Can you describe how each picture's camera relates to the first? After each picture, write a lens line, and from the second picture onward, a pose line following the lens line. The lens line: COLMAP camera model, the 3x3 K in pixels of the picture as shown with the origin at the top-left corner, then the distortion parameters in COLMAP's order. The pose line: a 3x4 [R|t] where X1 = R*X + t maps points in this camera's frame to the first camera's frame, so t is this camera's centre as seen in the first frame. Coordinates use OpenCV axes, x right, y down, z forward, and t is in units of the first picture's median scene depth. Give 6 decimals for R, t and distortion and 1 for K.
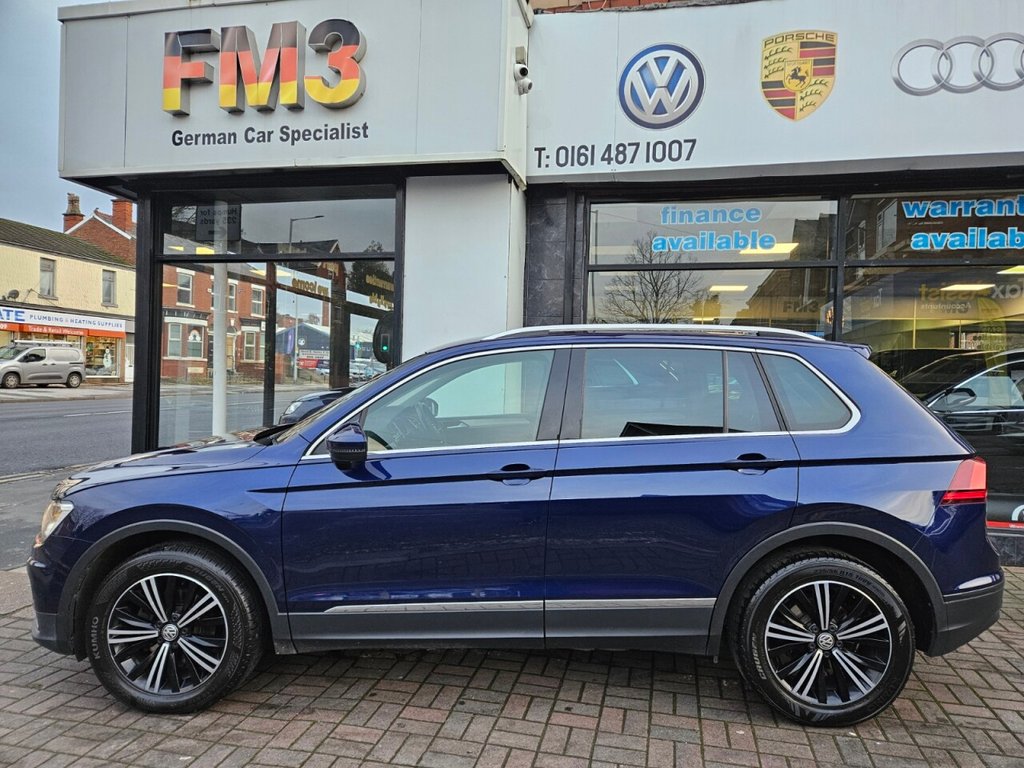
lens RADIAL K [[674.1, 0, 530.1], [0, 674.1, 383.3], [0, 0, 1]] dist [0.072713, -0.056501]
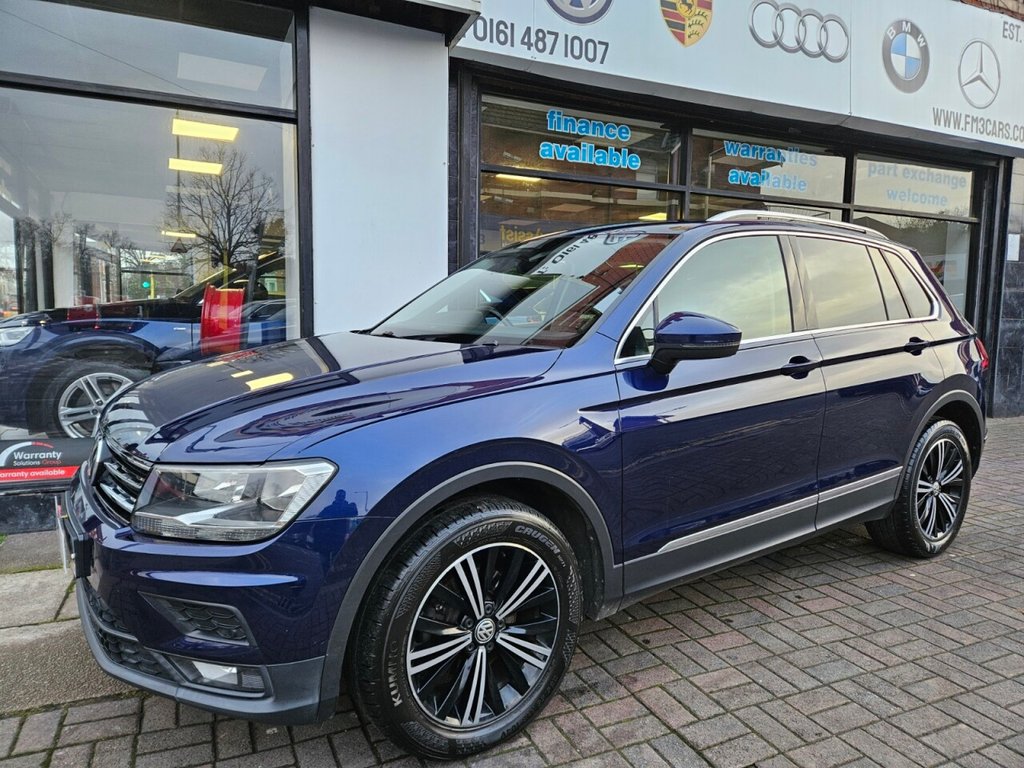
lens RADIAL K [[668.3, 0, 507.2], [0, 668.3, 383.7], [0, 0, 1]] dist [0.066909, -0.049914]
pose [[0.807973, -0.068162, 0.585264, -0.475886], [0.013139, 0.995124, 0.097757, 0.032990], [-0.589073, -0.071295, 0.804928, 0.261621]]
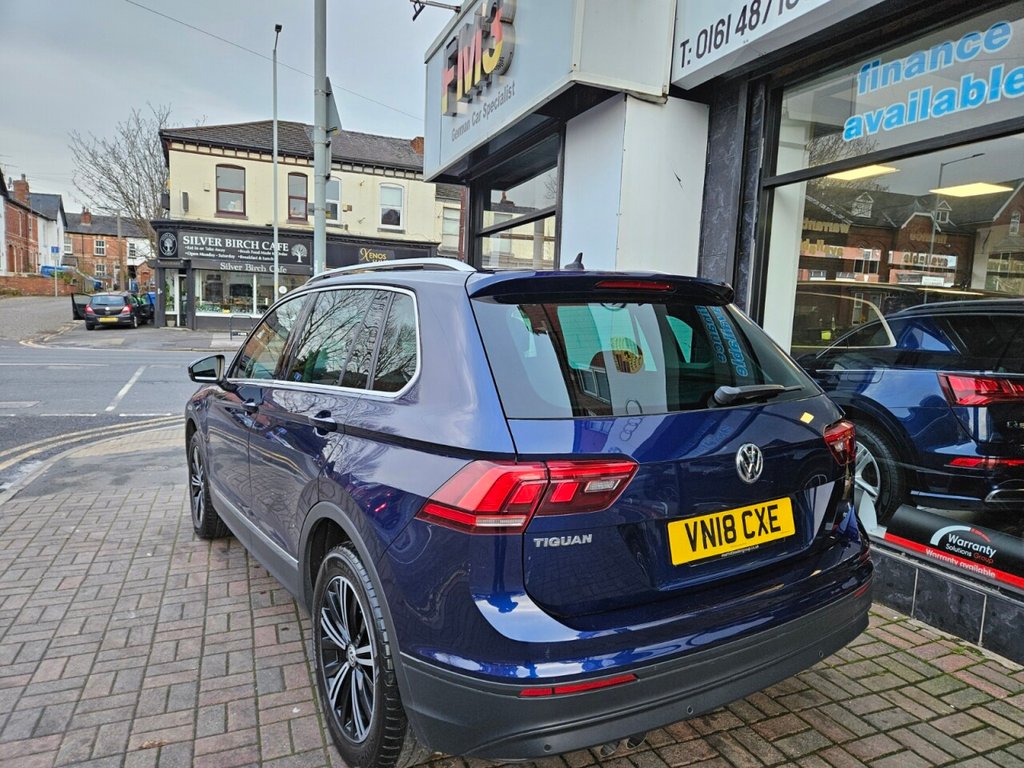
lens RADIAL K [[684.9, 0, 516.1], [0, 684.9, 387.5], [0, 0, 1]] dist [0.068902, -0.053598]
pose [[0.566856, 0.079935, -0.819930, 0.628565], [-0.029289, 0.996608, 0.076910, 0.000826], [0.823296, -0.019582, 0.567274, 0.381565]]
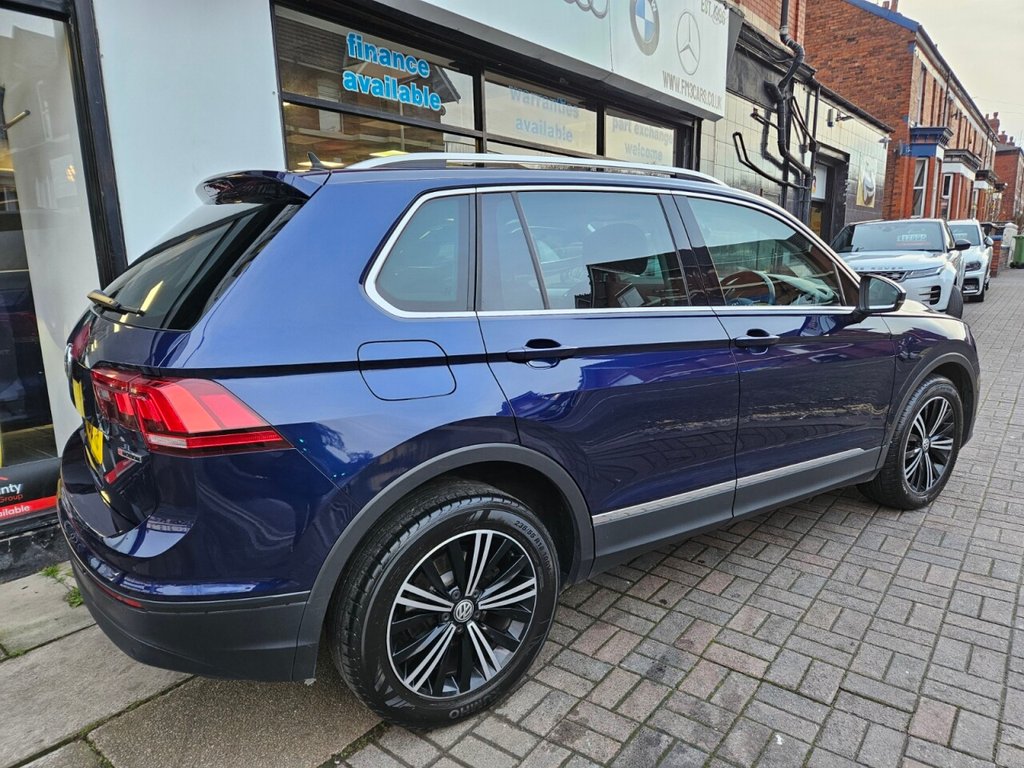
lens RADIAL K [[667.7, 0, 519.2], [0, 667.7, 389.8], [0, 0, 1]] dist [0.068656, -0.051285]
pose [[0.438189, -0.208974, 0.874254, -0.580858], [0.039848, 0.976161, 0.213360, -0.002337], [-0.897999, -0.058655, 0.436070, 0.460685]]
